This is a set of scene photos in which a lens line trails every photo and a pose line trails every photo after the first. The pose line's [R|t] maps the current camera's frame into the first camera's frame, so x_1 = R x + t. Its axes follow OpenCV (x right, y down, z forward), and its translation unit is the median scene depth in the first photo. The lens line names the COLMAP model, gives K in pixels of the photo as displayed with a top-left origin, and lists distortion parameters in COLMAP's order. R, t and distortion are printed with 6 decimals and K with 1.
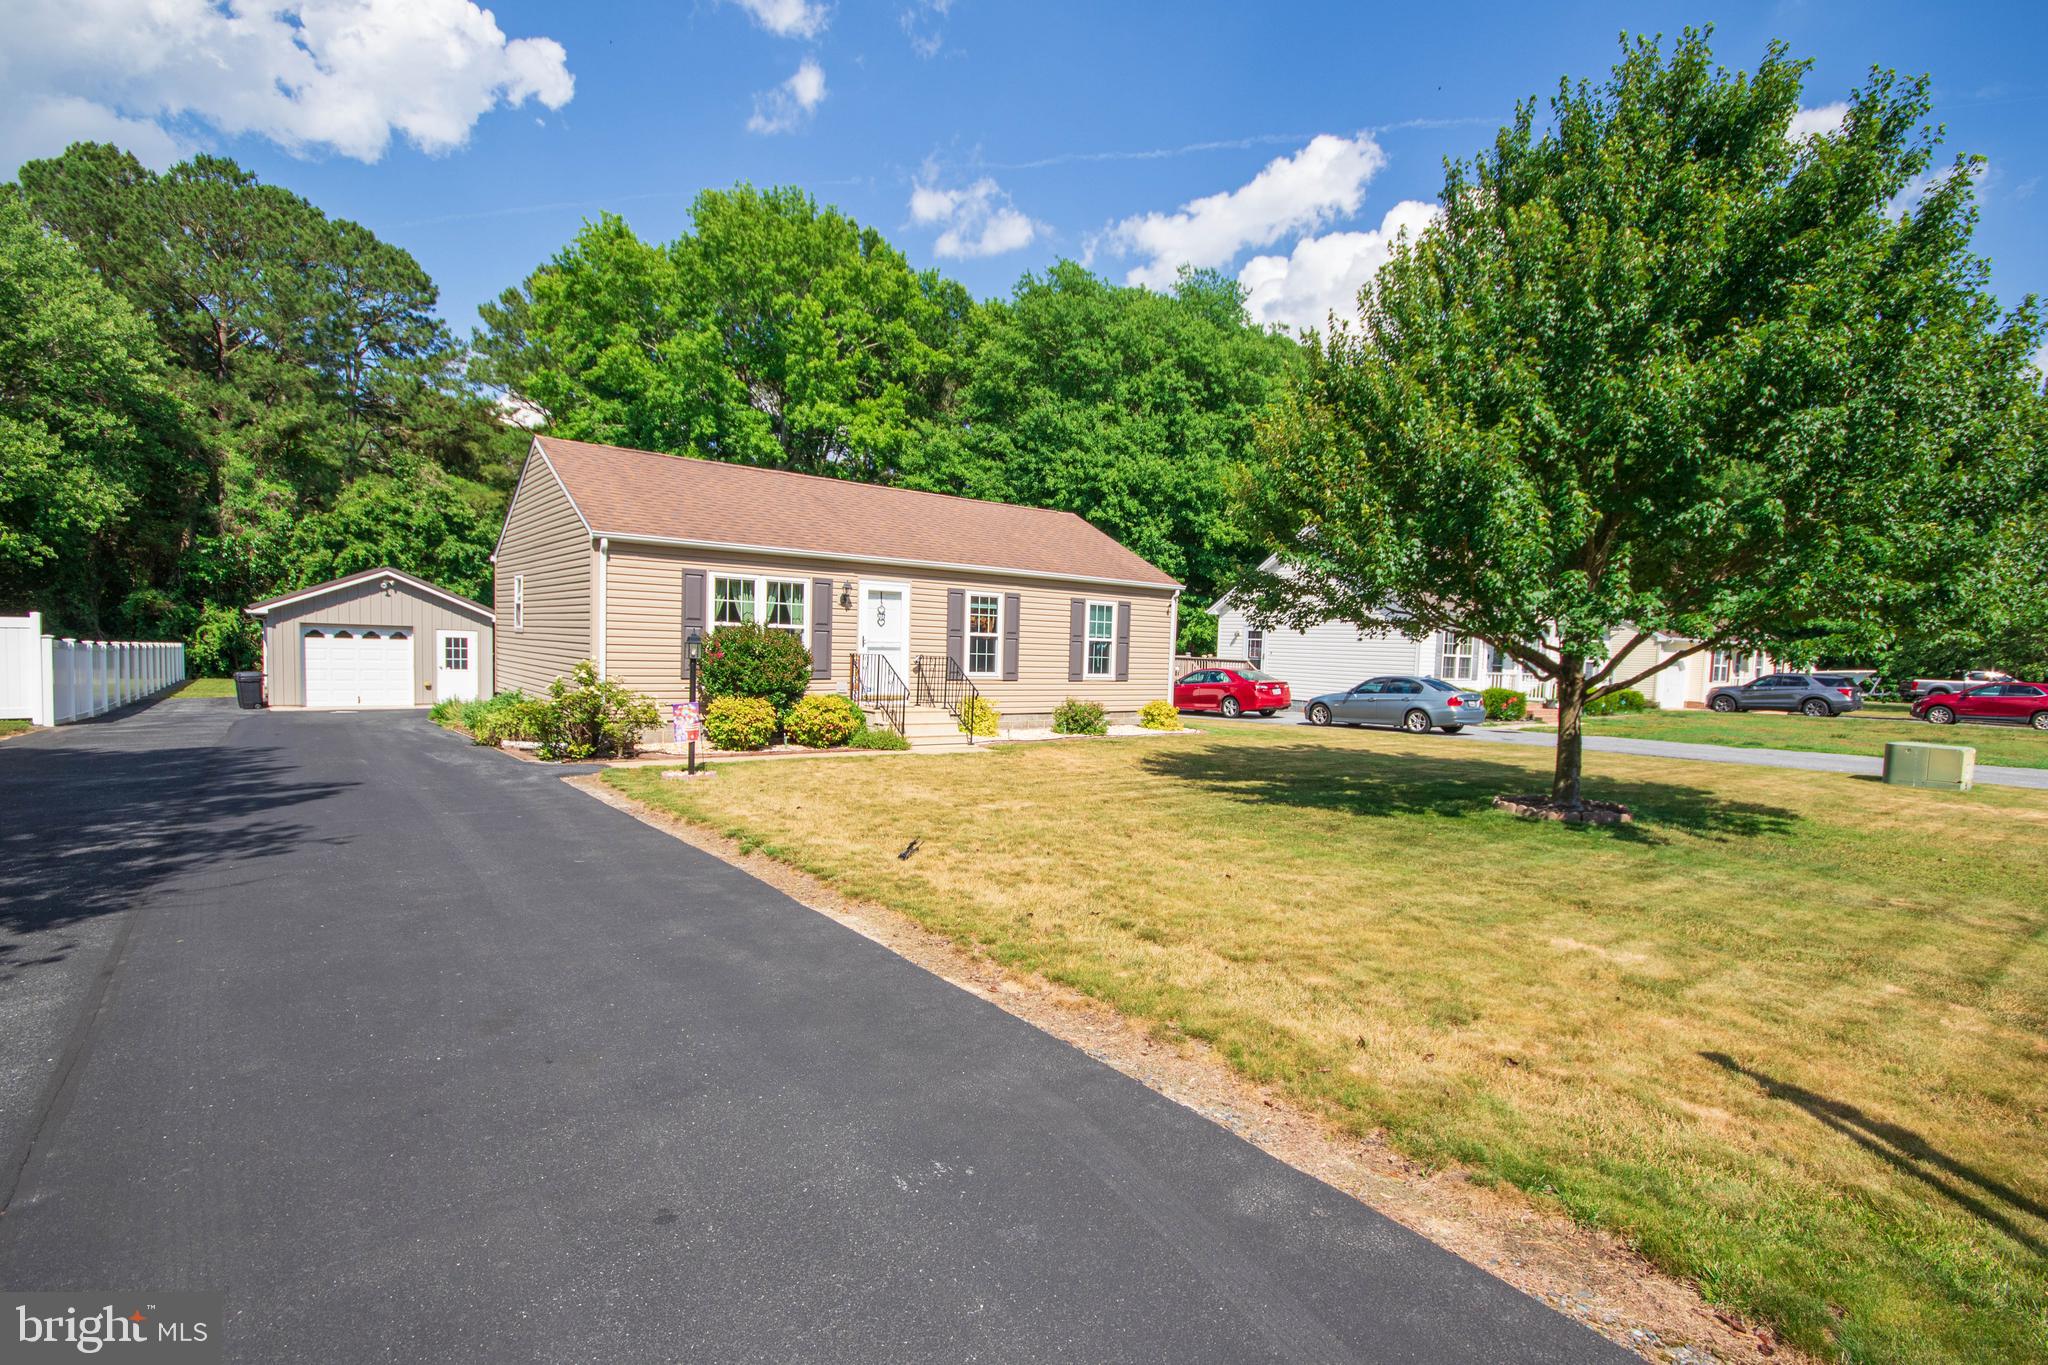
lens RADIAL K [[964.7, 0, 1033.2], [0, 964.7, 709.5], [0, 0, 1]] dist [0.001677, -0.007210]
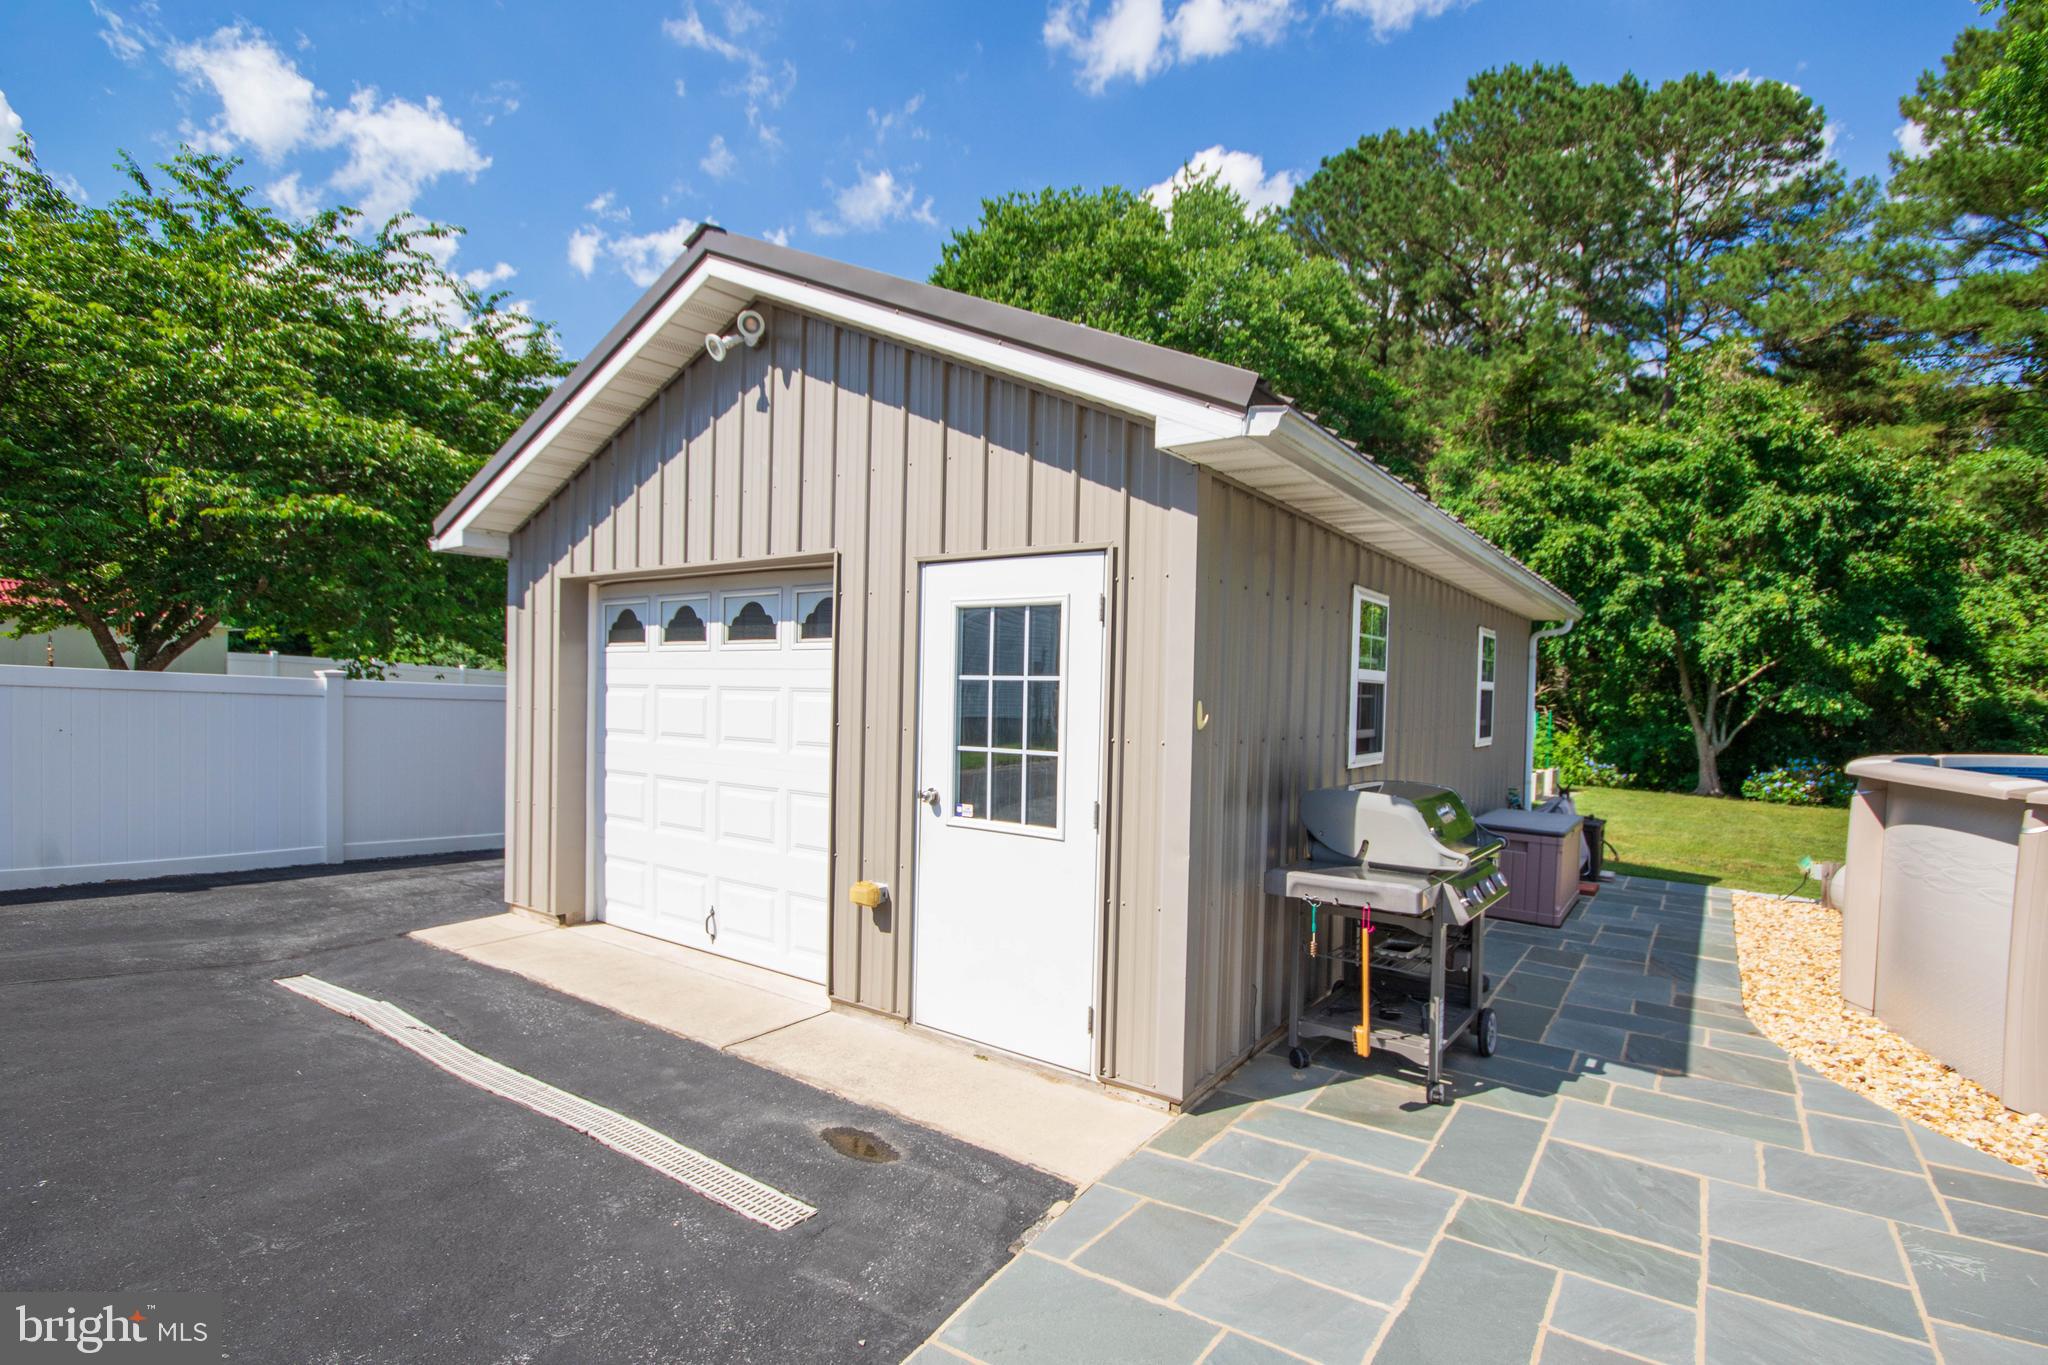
lens RADIAL K [[964.7, 0, 1033.2], [0, 964.7, 709.5], [0, 0, 1]] dist [0.001677, -0.007210]
pose [[0.274775, -0.008510, -0.961471, -0.318431], [-0.079254, 0.996358, -0.031468, -0.038318], [0.958237, 0.084848, 0.273099, 0.677699]]
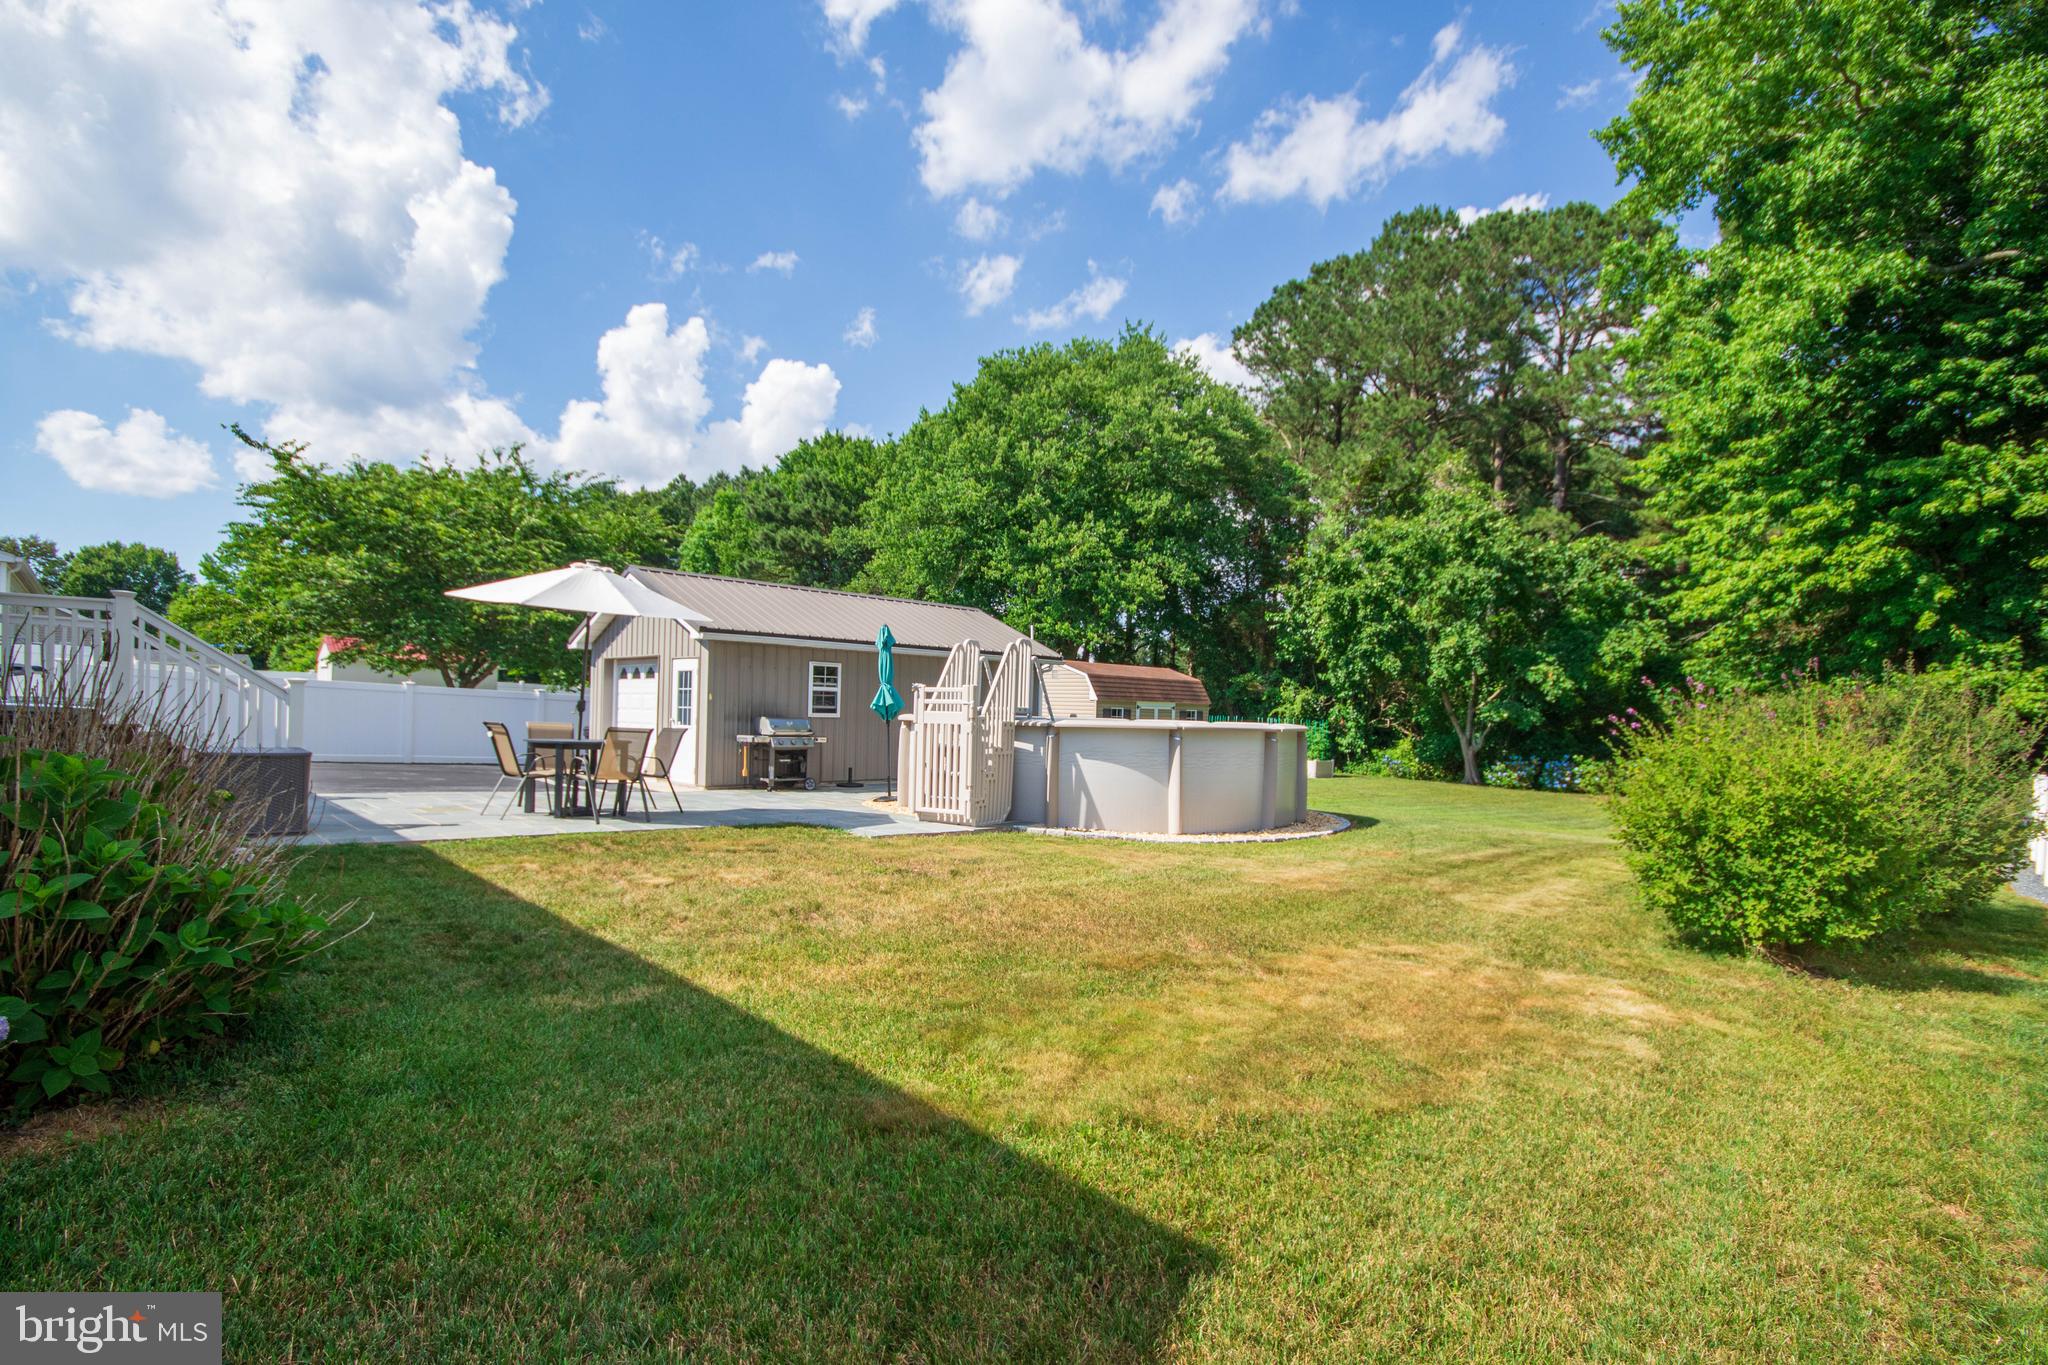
lens RADIAL K [[936.0, 0, 1027.7], [0, 936.0, 713.0], [0, 0, 1]] dist [0.000510, -0.011332]
pose [[0.105380, -0.029437, -0.993996, -0.003670], [-0.088771, 0.995293, -0.038886, -0.031815], [0.990462, 0.092336, 0.102271, 0.809703]]
